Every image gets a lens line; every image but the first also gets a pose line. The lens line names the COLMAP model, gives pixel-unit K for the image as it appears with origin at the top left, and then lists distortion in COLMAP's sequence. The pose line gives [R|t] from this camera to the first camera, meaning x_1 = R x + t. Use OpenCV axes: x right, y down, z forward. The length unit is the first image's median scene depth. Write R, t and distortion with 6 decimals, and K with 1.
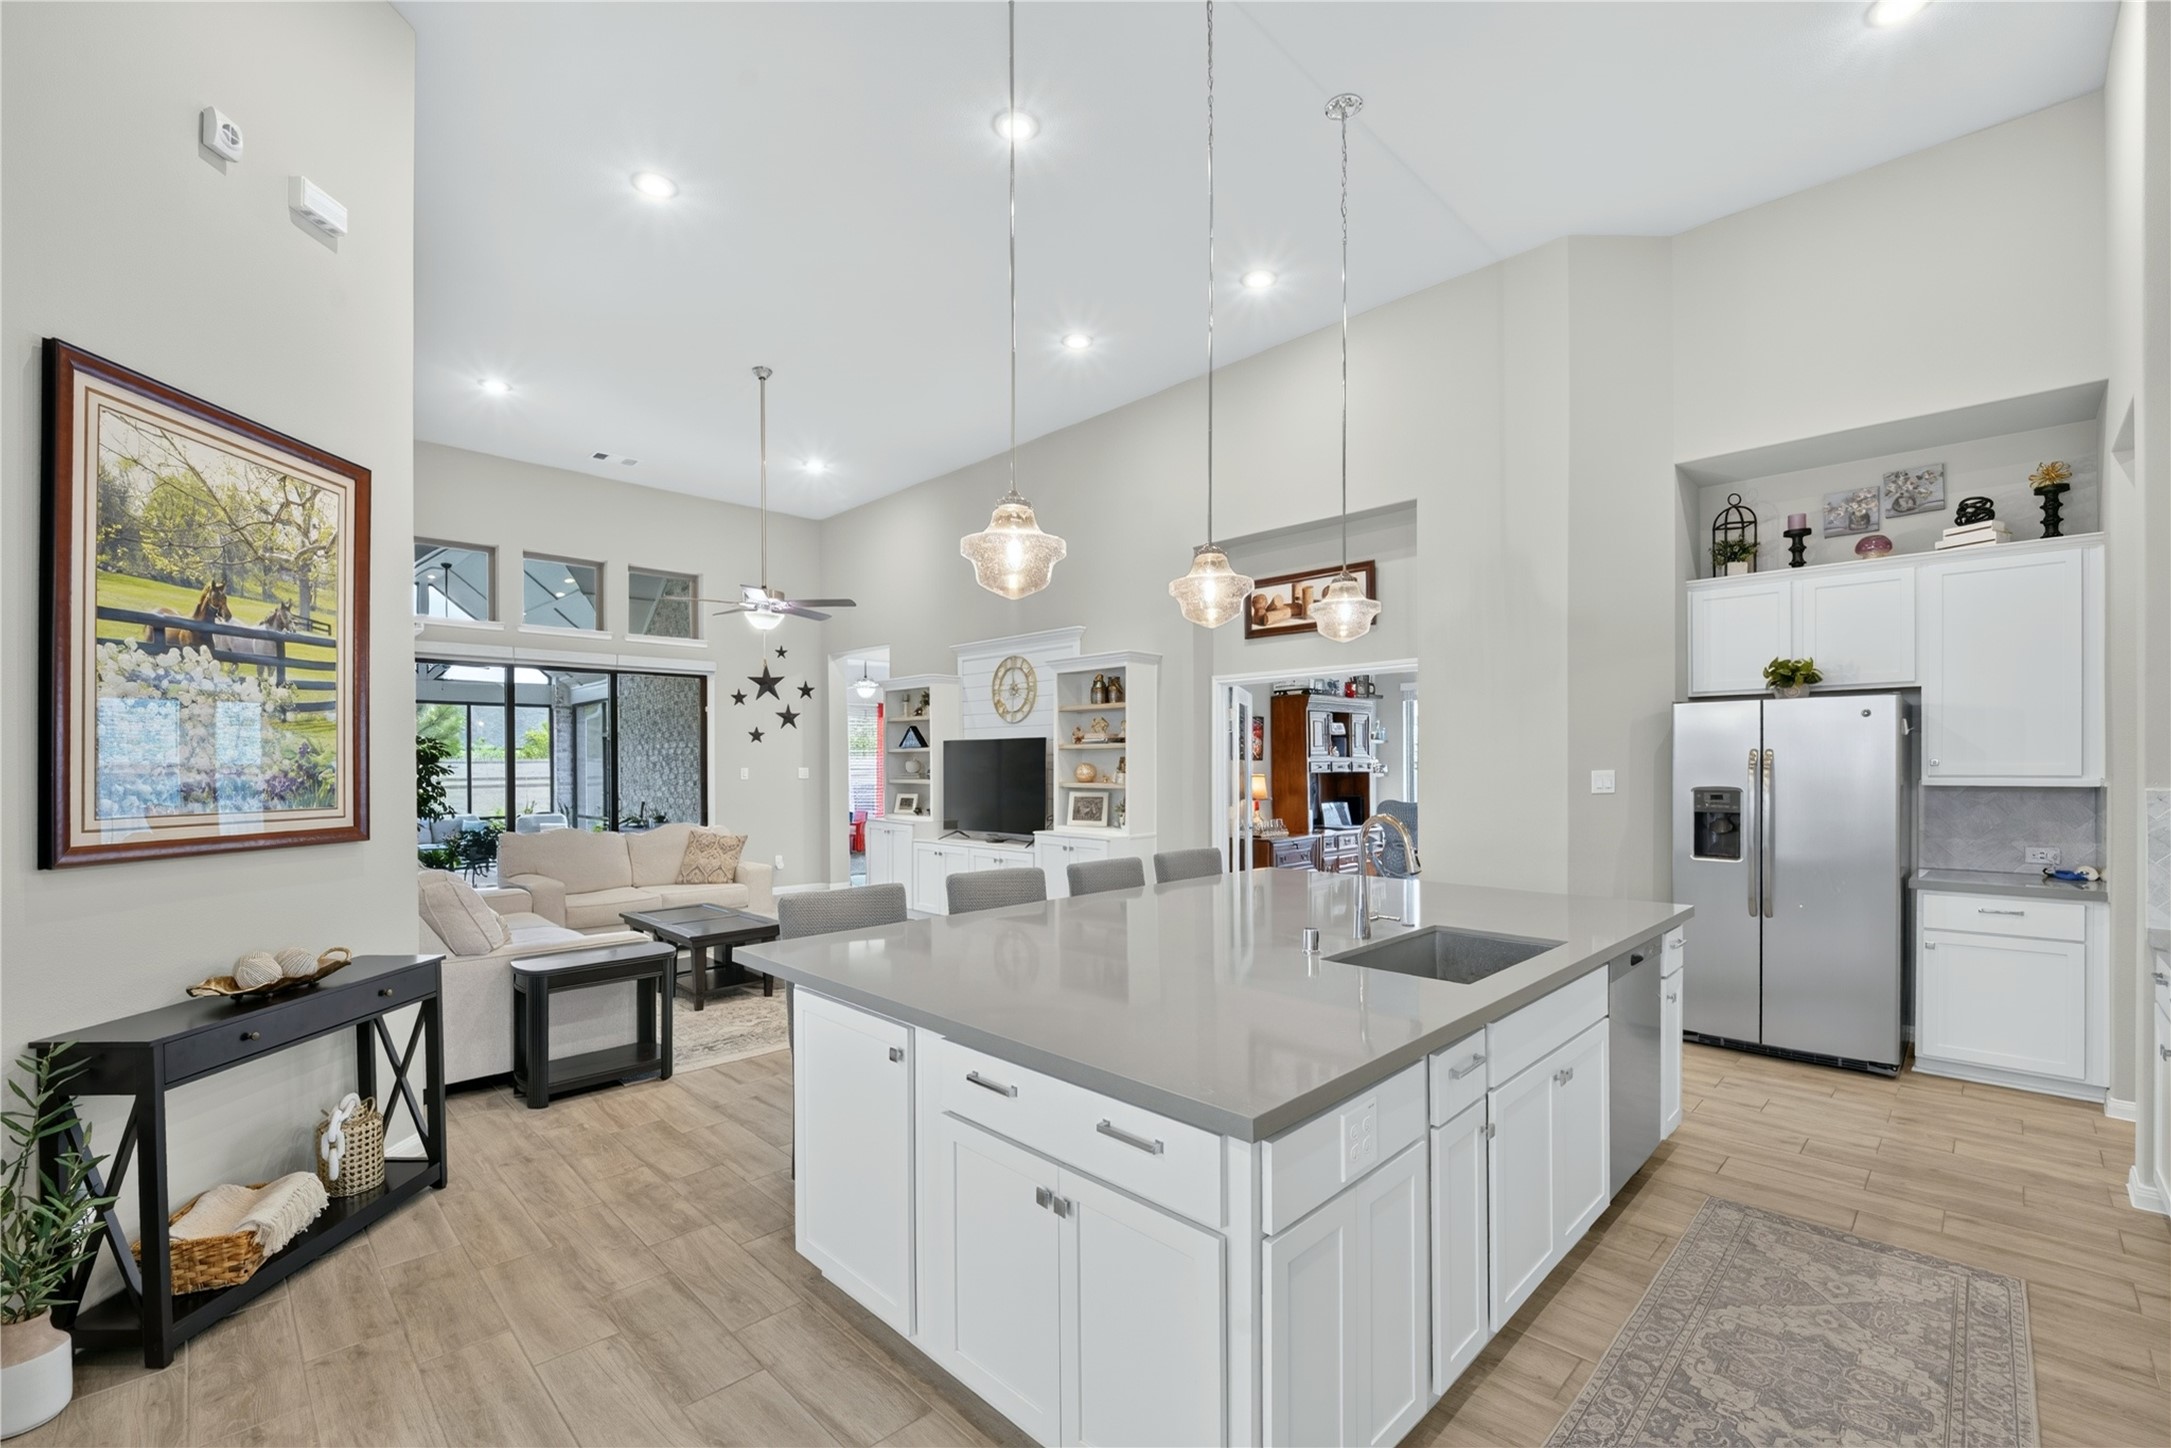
lens RADIAL K [[909.3, 0, 1105.3], [0, 909.3, 760.3], [0, 0, 1]] dist [0.002620, -0.006421]
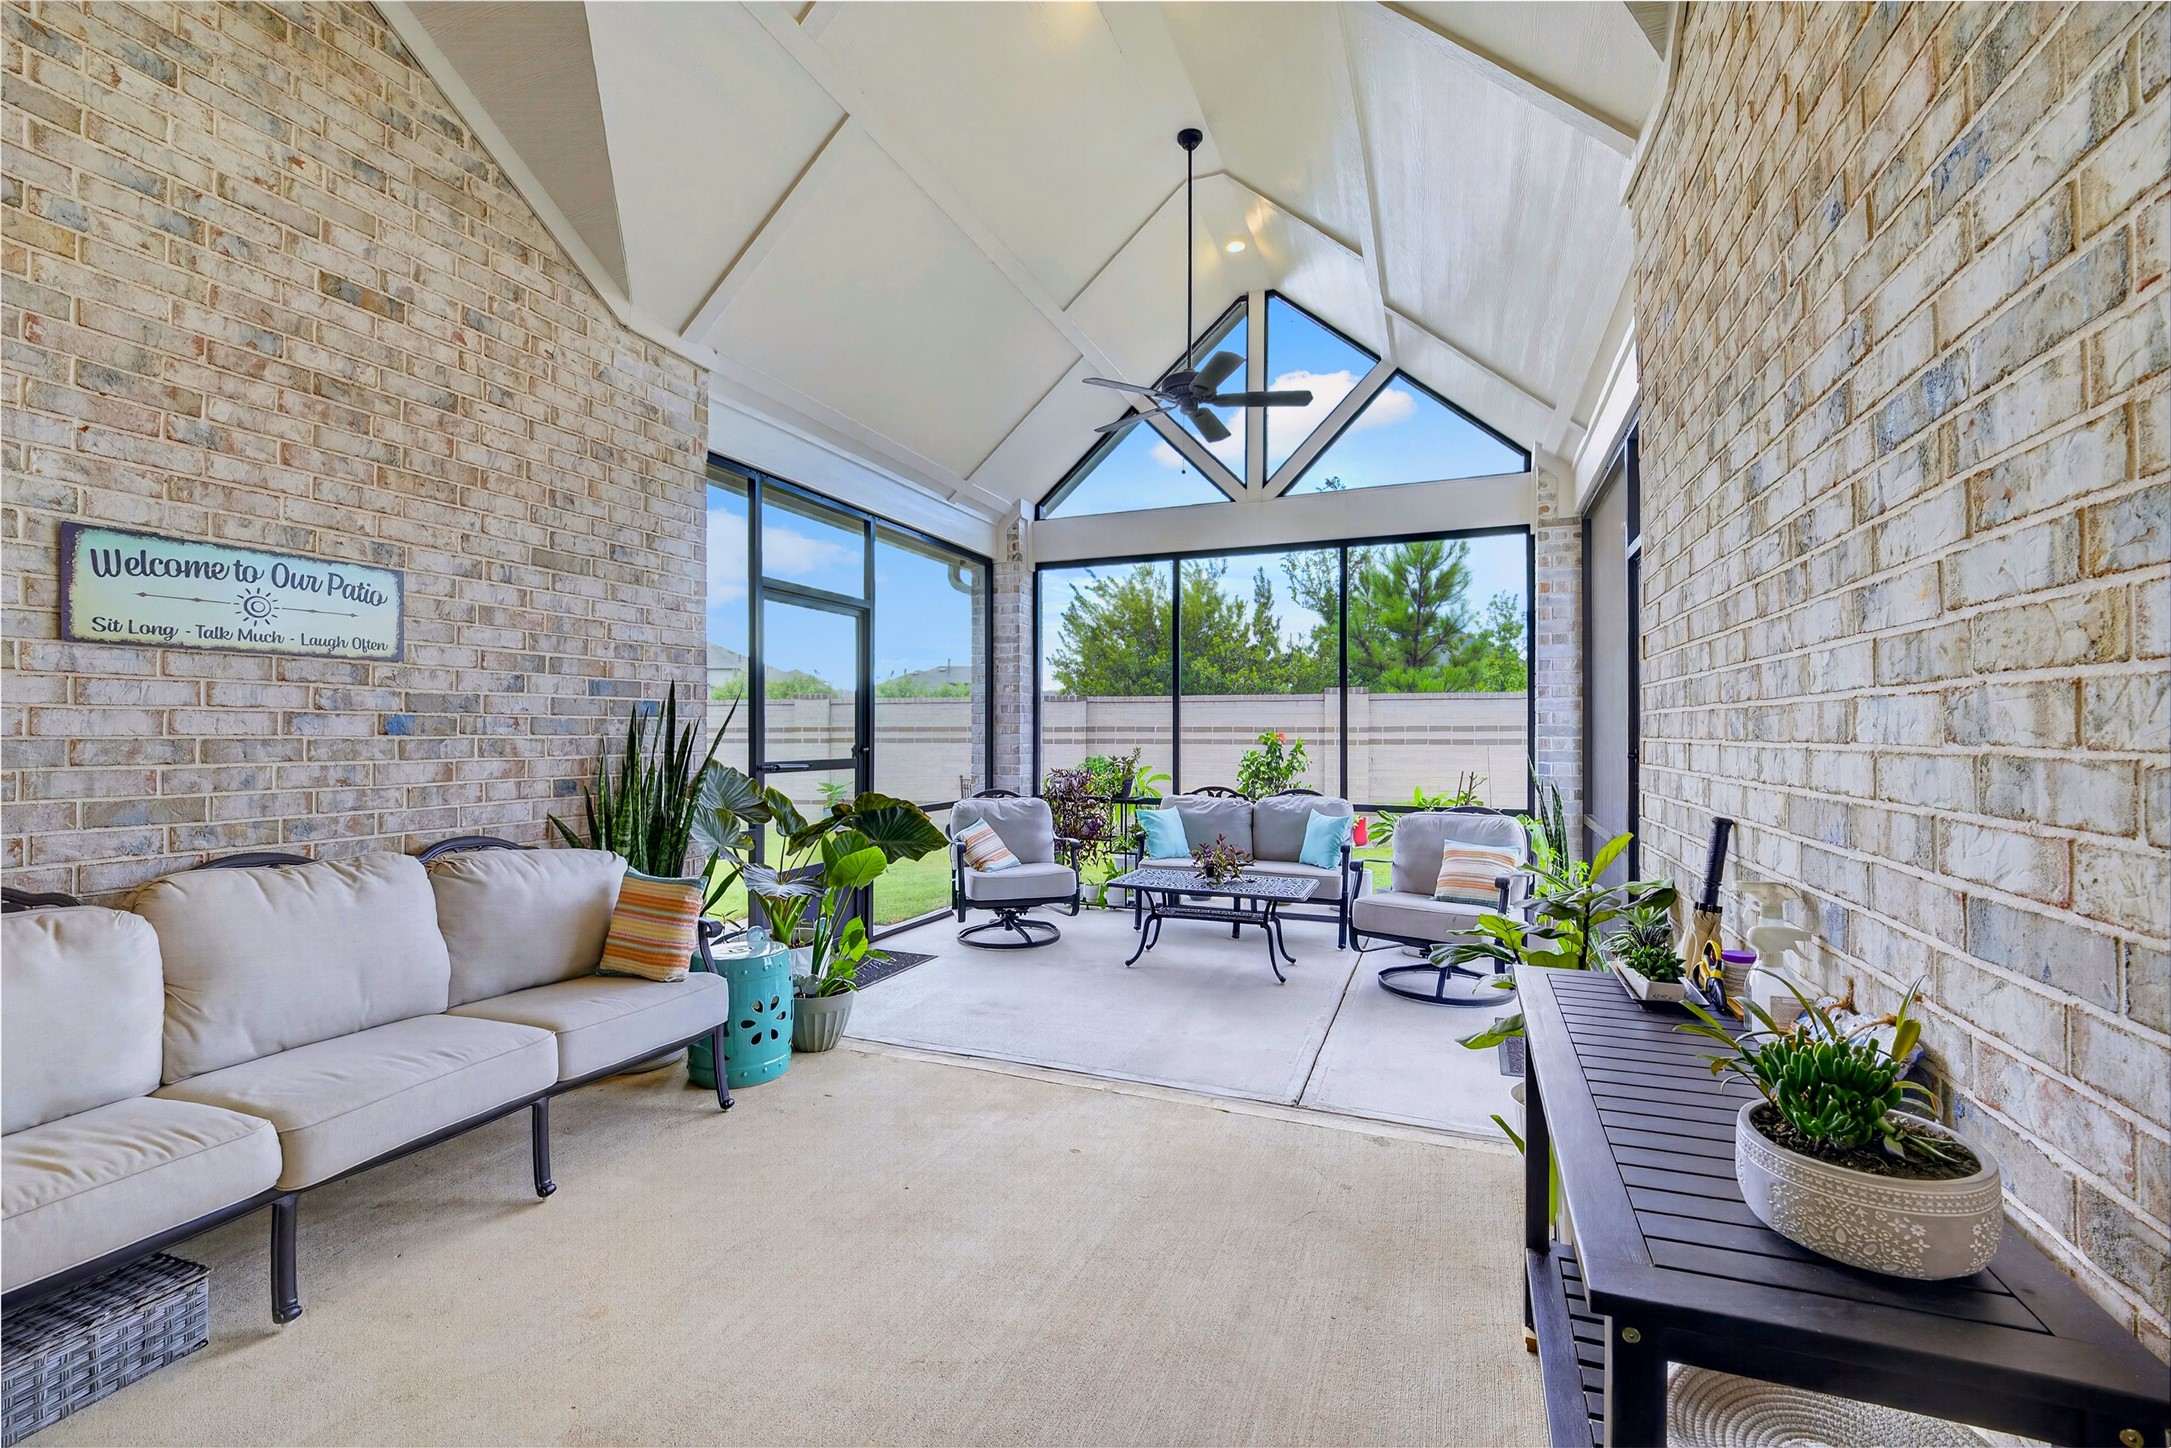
lens RADIAL K [[909.3, 0, 1080.5], [0, 909.3, 728.0], [0, 0, 1]] dist [0.002620, -0.006421]
pose [[0.386176, 0.001636, -0.922423, -0.773594], [-0.000519, 0.999999, 0.001557, 0.056572], [0.922425, -0.000123, 0.386177, 1.594659]]
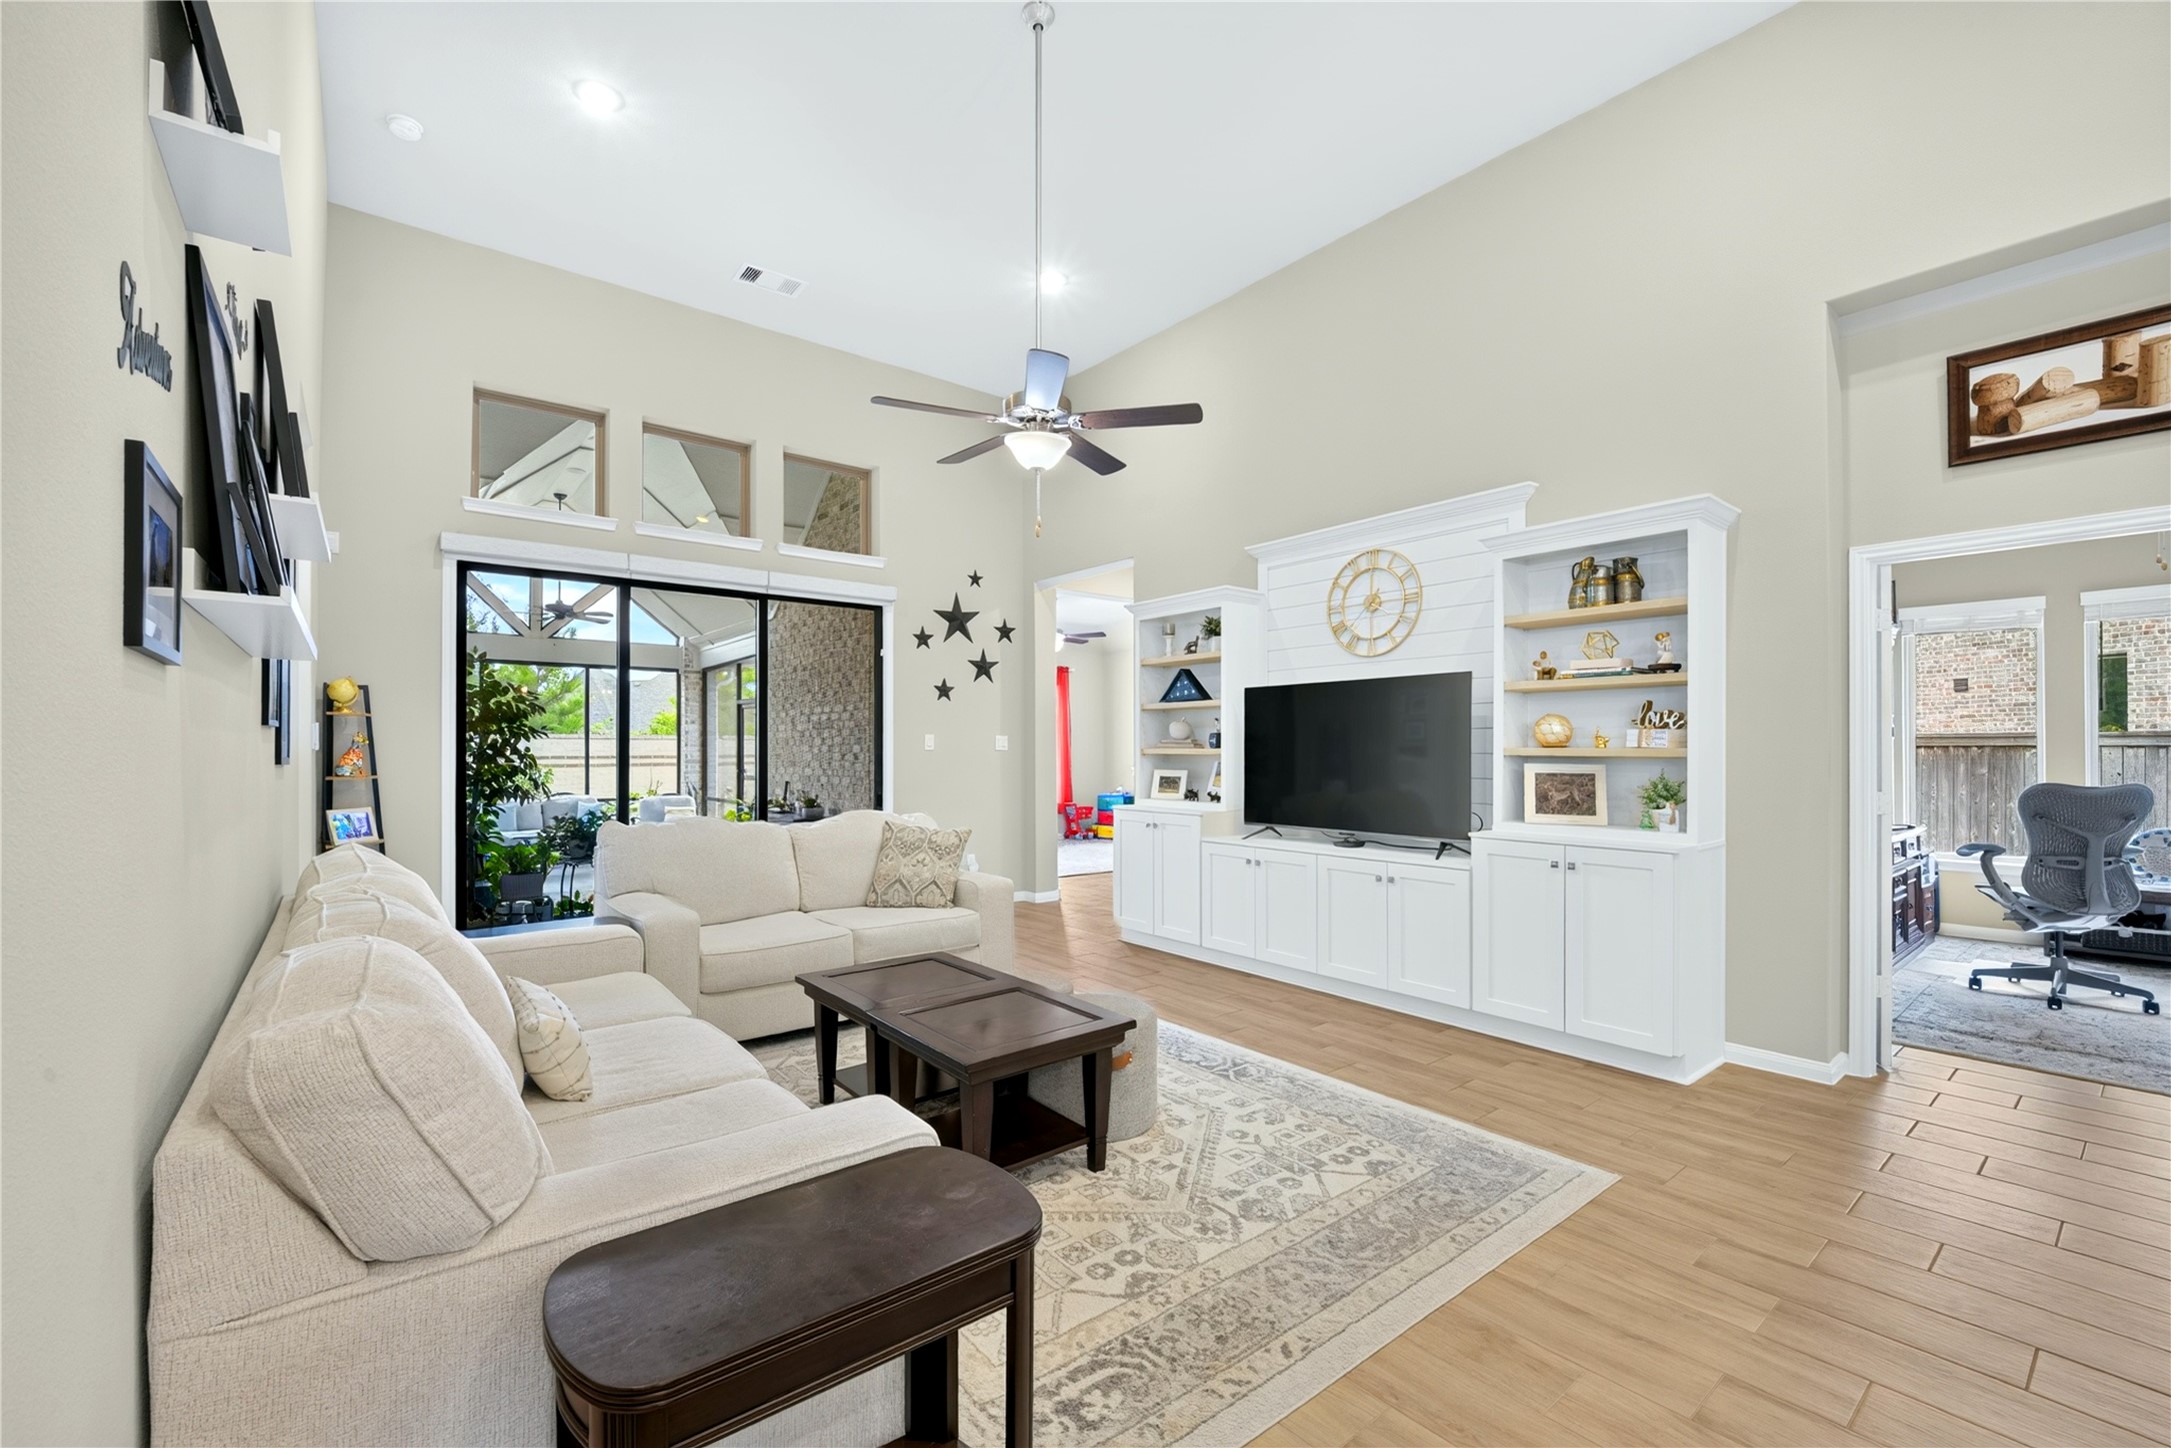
lens RADIAL K [[909.3, 0, 1099.2], [0, 909.3, 737.9], [0, 0, 1]] dist [0.002620, -0.006421]
pose [[0.993665, 0.002676, -0.112347, -0.273347], [-0.004037, 0.999921, -0.011889, 0.029156], [0.112306, 0.012267, 0.993598, 0.445278]]
